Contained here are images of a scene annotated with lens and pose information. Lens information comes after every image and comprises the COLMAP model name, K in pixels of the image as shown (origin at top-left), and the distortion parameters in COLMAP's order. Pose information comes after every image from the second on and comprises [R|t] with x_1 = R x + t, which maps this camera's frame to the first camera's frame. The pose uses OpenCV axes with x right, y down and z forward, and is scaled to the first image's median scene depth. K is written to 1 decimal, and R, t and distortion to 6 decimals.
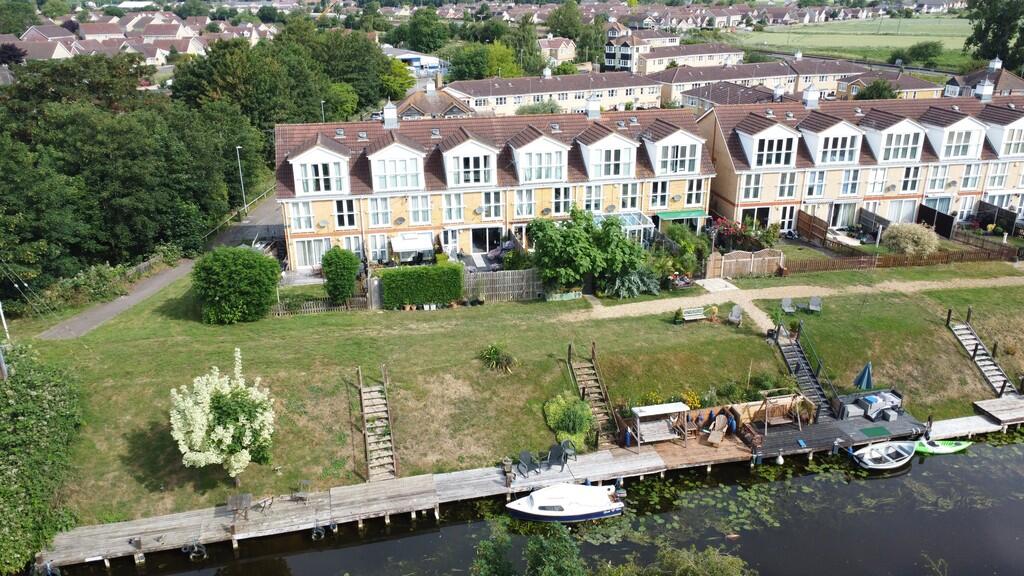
lens RADIAL K [[731.6, 0, 515.1], [0, 731.6, 287.7], [0, 0, 1]] dist [0.014983, -0.004133]
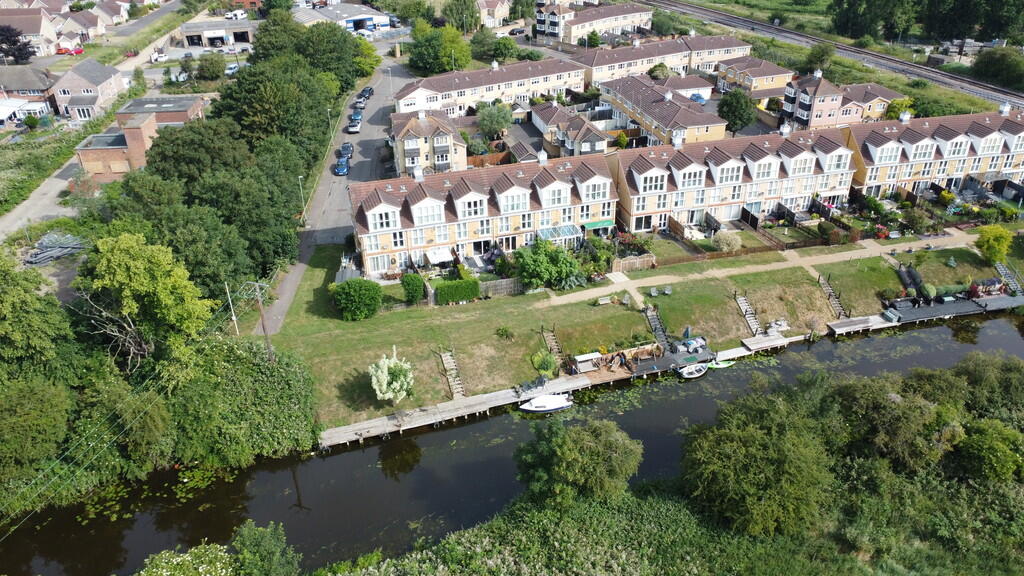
lens RADIAL K [[731.6, 0, 511.3], [0, 731.6, 288.3], [0, 0, 1]] dist [0.014983, -0.004133]
pose [[0.994901, -0.052707, 0.085988, -0.150124], [0.038873, 0.987105, 0.155282, -0.286272], [-0.093063, -0.151148, 0.984121, -0.798770]]
